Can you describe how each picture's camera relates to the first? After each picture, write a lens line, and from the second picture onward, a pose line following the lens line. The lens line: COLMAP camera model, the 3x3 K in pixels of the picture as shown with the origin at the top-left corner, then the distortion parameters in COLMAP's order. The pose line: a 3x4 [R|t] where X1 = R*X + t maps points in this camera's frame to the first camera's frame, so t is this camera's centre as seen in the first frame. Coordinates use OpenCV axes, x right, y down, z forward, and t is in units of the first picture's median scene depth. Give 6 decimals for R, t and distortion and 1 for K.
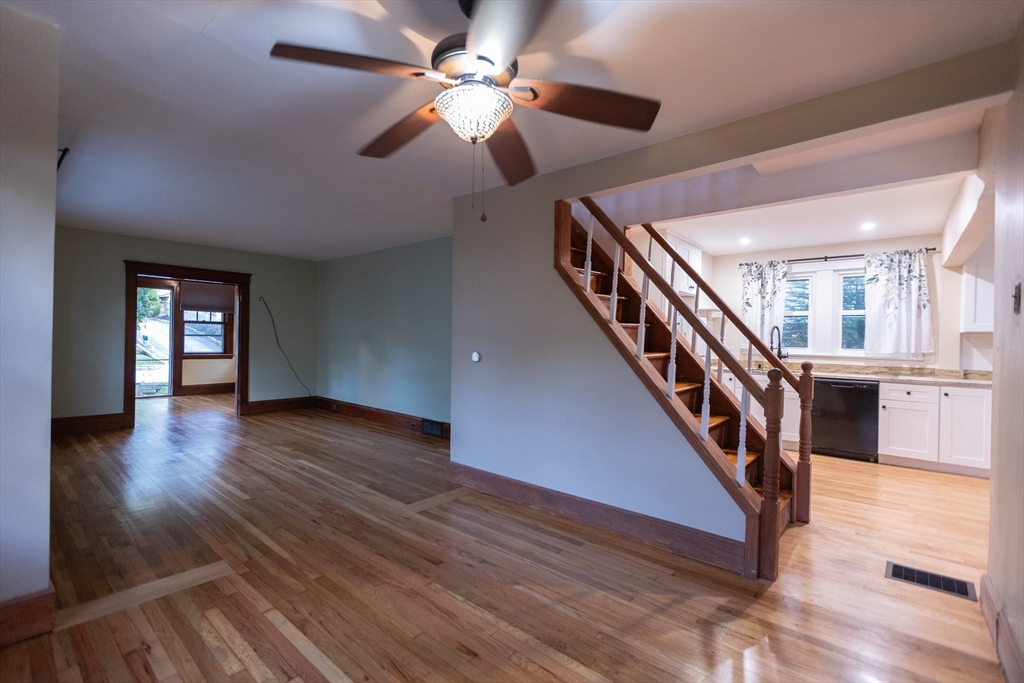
lens RADIAL K [[454.6, 0, 507.1], [0, 454.6, 338.2], [0, 0, 1]] dist [-0.000366, -0.000734]
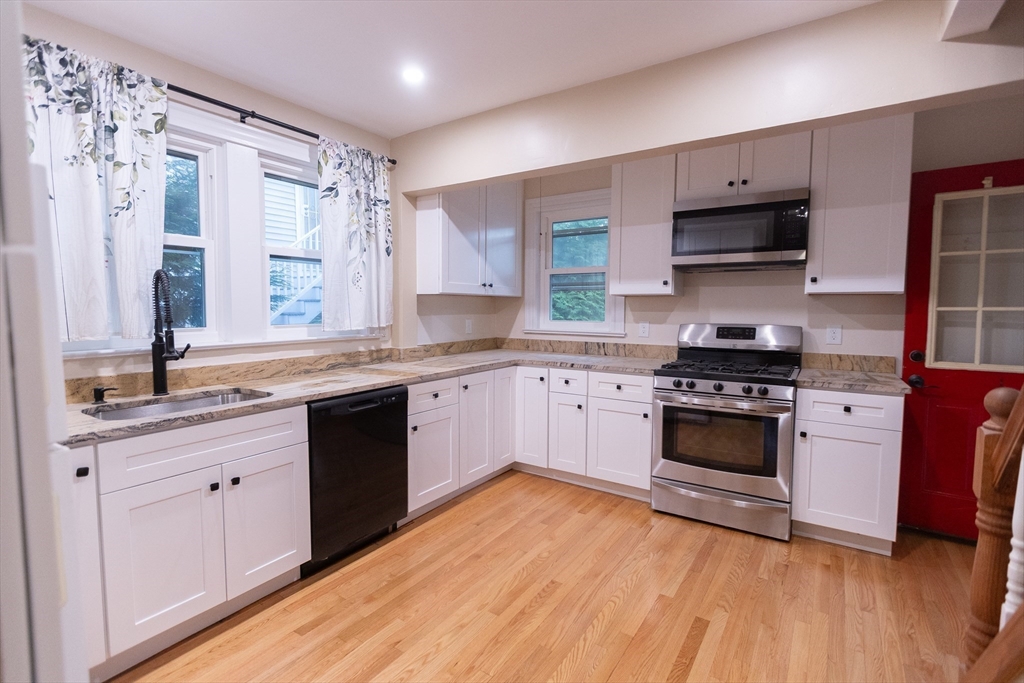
lens RADIAL K [[483.6, 0, 506.6], [0, 483.6, 336.9], [0, 0, 1]] dist [0.002294, -0.000059]
pose [[-0.131401, -0.083894, 0.987773, 0.220442], [-0.003590, 0.996446, 0.084153, -0.009250], [-0.991323, 0.007511, -0.131236, 0.894882]]
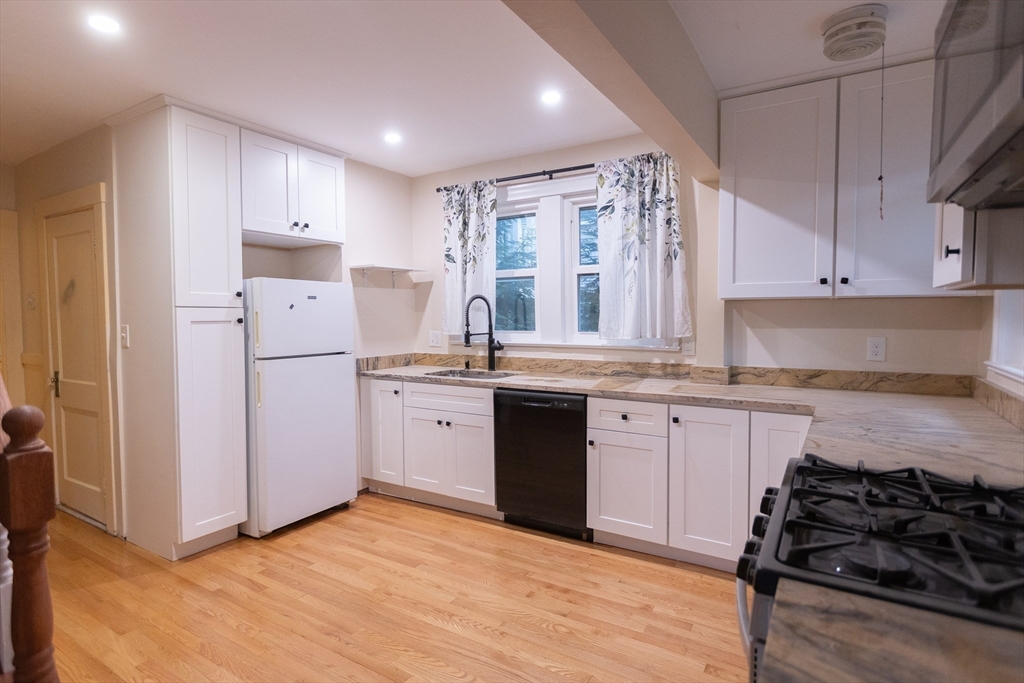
lens RADIAL K [[540.4, 0, 509.0], [0, 540.4, 334.0], [0, 0, 1]] dist [-0.007109, -0.000012]
pose [[0.987864, -0.030703, 0.152255, 0.592734], [0.025072, 0.998934, 0.038762, -0.003349], [-0.153283, -0.034474, 0.987581, 0.361494]]
